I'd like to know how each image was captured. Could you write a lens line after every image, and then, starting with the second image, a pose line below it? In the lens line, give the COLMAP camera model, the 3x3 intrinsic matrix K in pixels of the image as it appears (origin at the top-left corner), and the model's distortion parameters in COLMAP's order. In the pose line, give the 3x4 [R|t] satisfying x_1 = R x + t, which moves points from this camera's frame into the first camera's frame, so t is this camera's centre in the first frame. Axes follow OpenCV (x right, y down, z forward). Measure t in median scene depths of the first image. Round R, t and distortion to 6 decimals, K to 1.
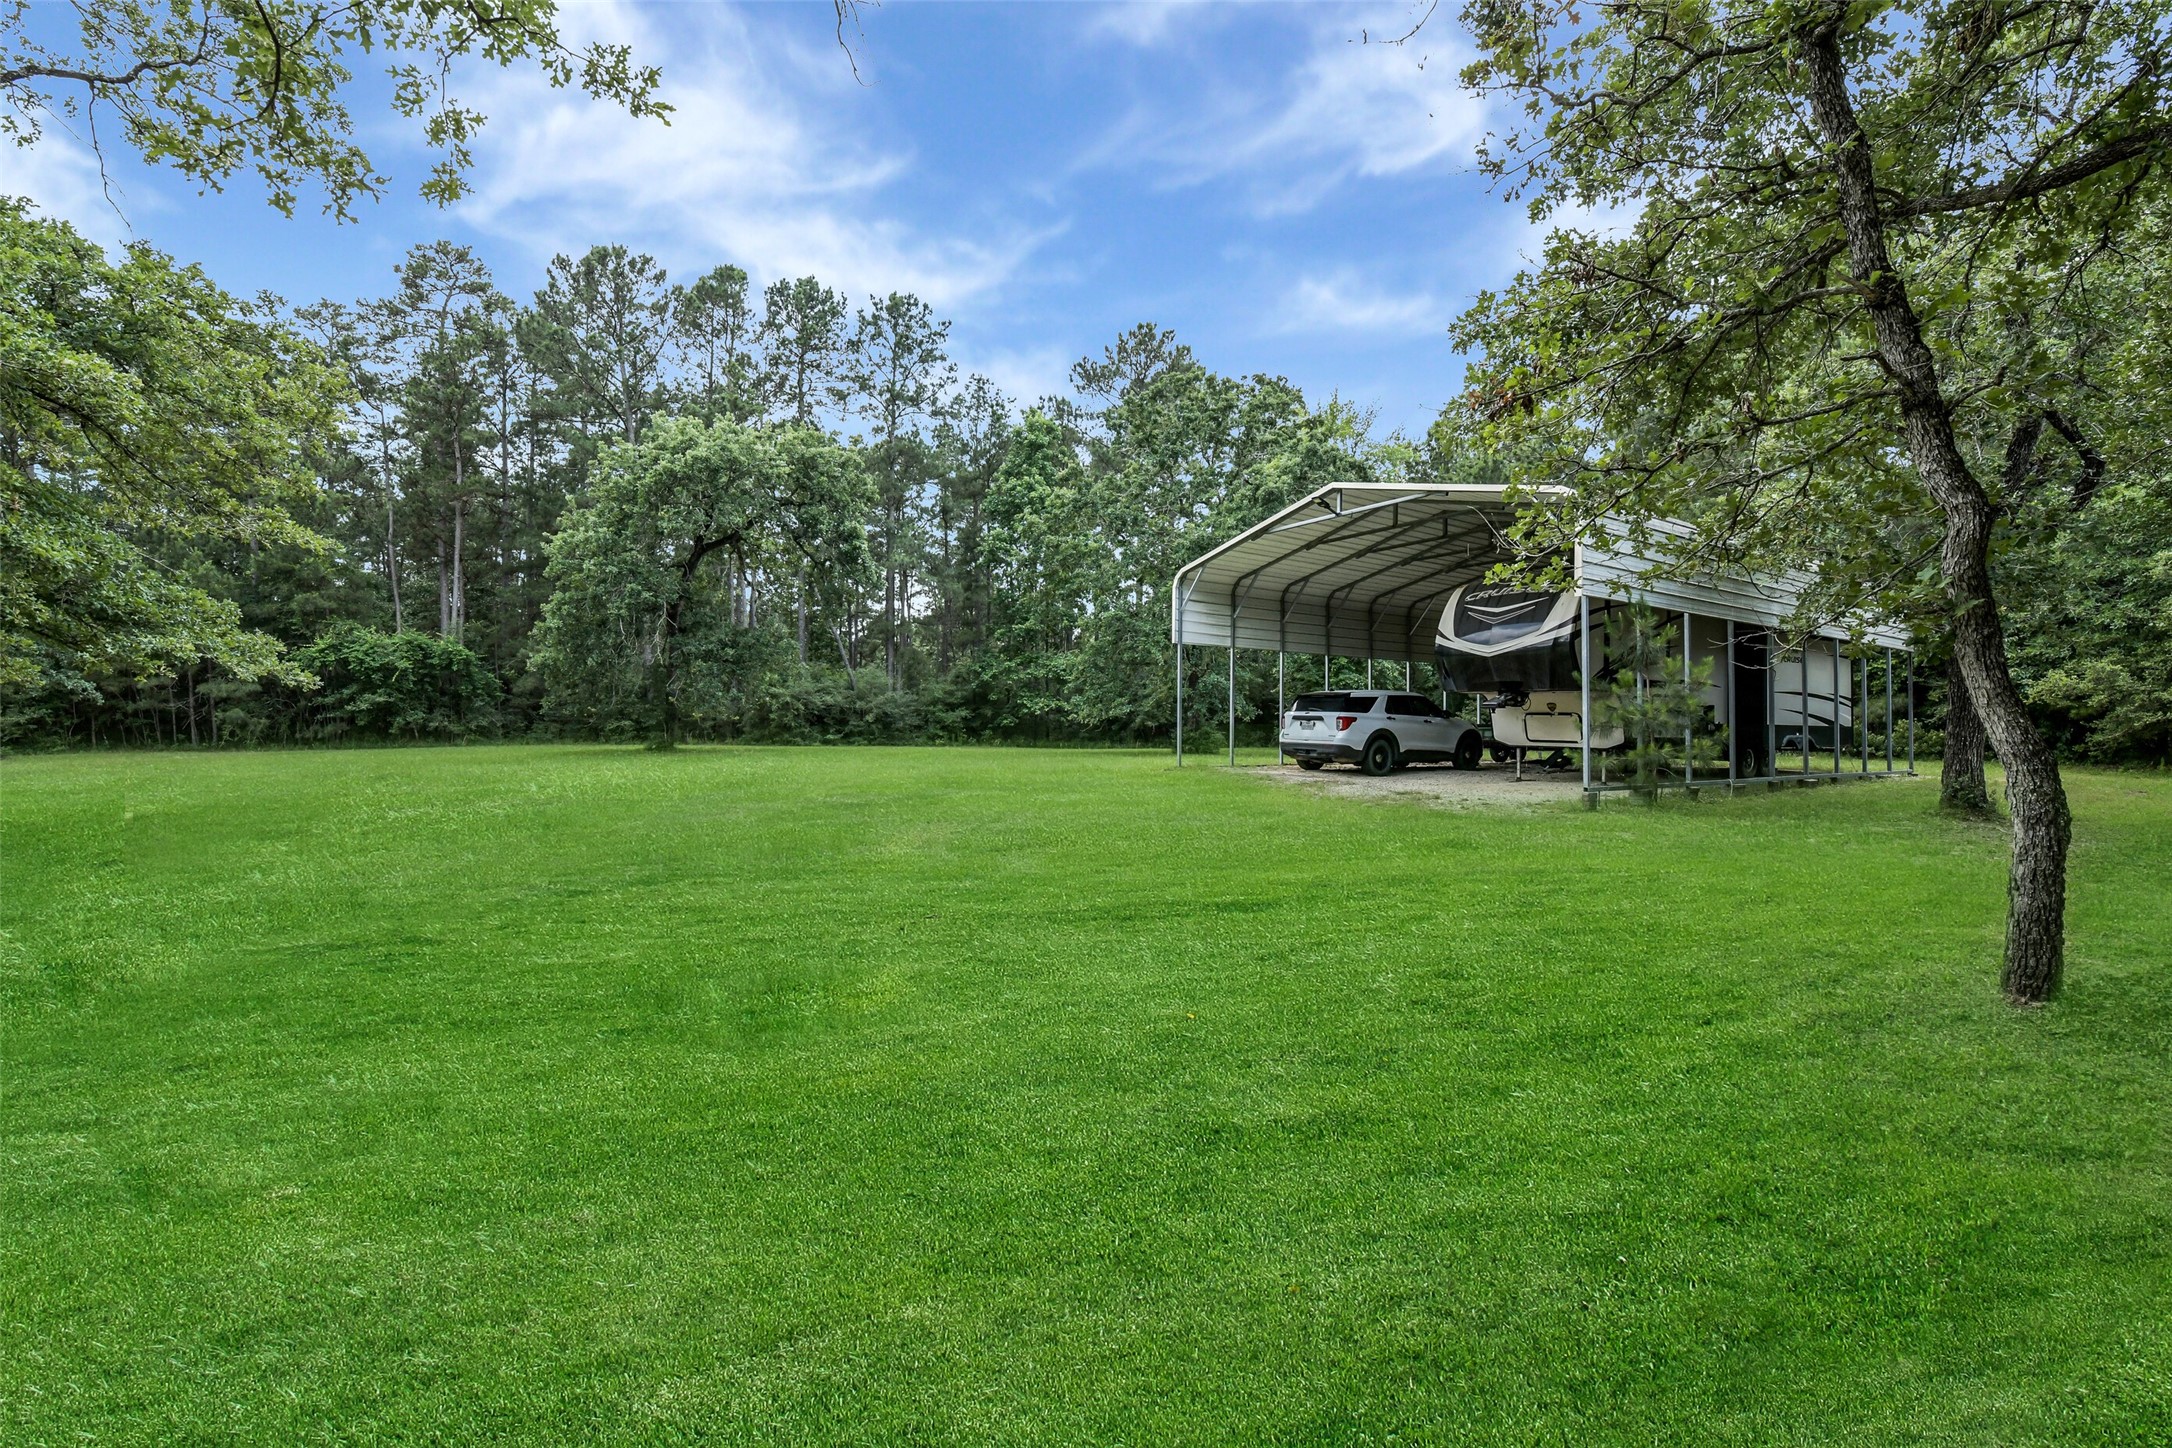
lens RADIAL K [[950.5, 0, 1086.1], [0, 950.5, 726.6], [0, 0, 1]] dist [0.003349, -0.000340]
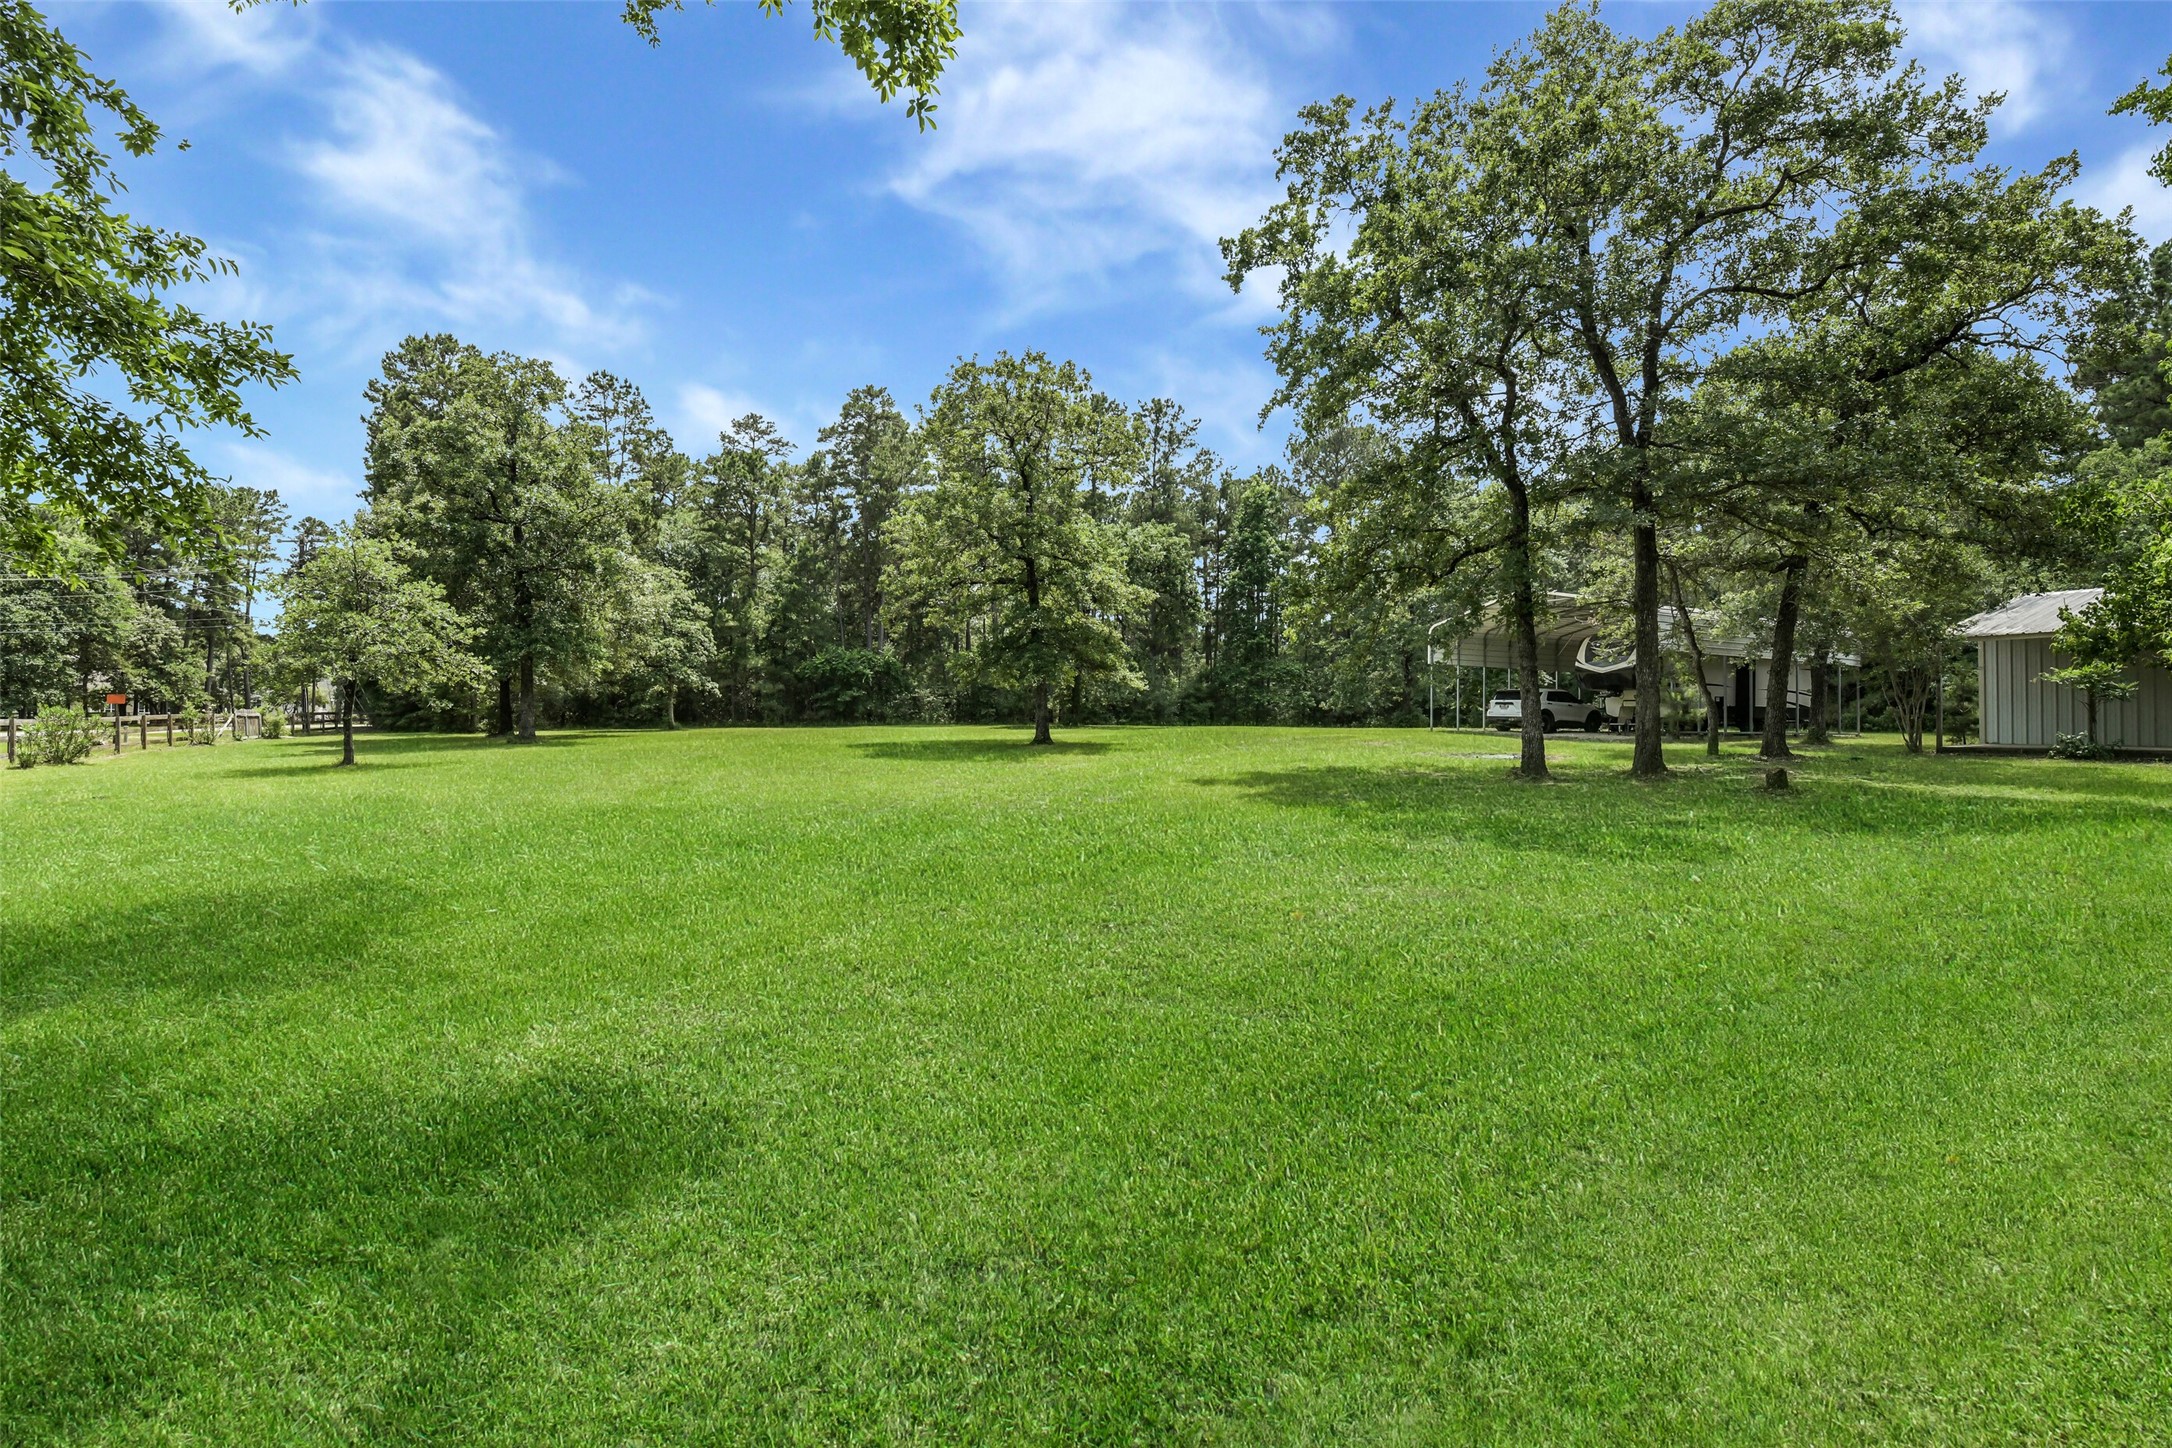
lens RADIAL K [[950.5, 0, 1081.8], [0, 950.5, 719.3], [0, 0, 1]] dist [0.003349, -0.000340]
pose [[0.992733, 0.001915, -0.120321, -0.363510], [-0.002191, 0.999995, -0.002156, 0.027611], [0.120317, 0.002404, 0.992733, -0.959076]]
